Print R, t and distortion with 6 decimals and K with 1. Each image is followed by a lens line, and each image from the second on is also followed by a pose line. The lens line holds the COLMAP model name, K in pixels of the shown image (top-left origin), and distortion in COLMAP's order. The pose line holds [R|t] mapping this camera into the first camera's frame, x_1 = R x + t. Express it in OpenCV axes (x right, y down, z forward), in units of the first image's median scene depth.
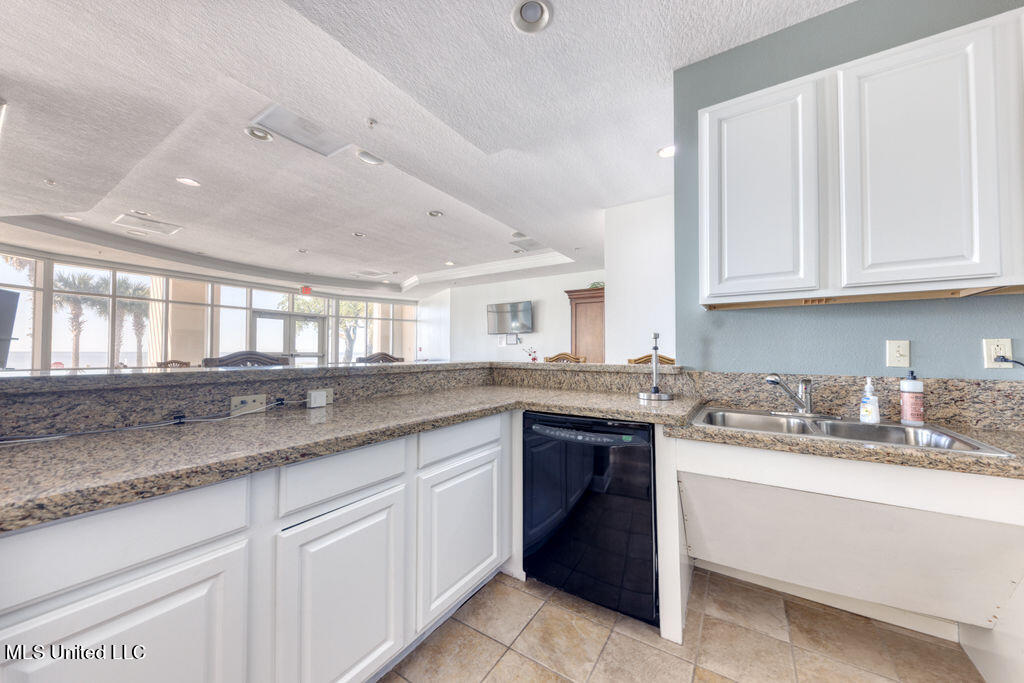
lens RADIAL K [[359.8, 0, 512.0], [0, 359.8, 341.5], [0, 0, 1]] dist [-0.014116, -0.000111]
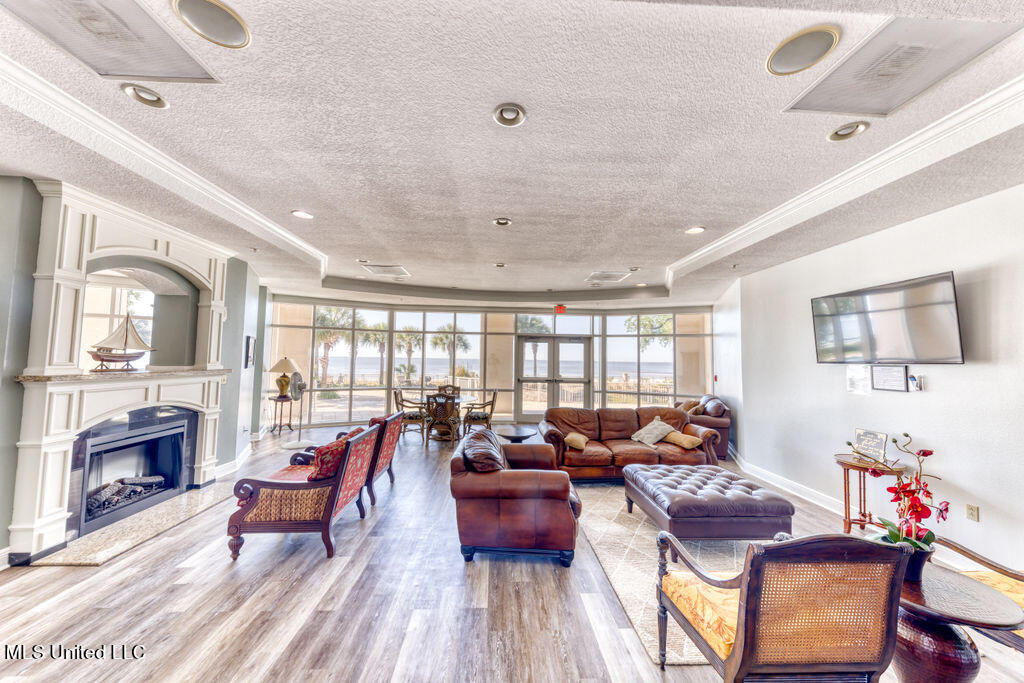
lens RADIAL K [[353.4, 0, 512.0], [0, 353.4, 341.5], [0, 0, 1]] dist [0.000245, 0.000011]
pose [[0.582938, -0.035690, -0.811732, 0.075669], [0.011588, 0.999298, -0.035615, -0.037038], [0.812434, 0.011355, 0.582943, 0.443842]]
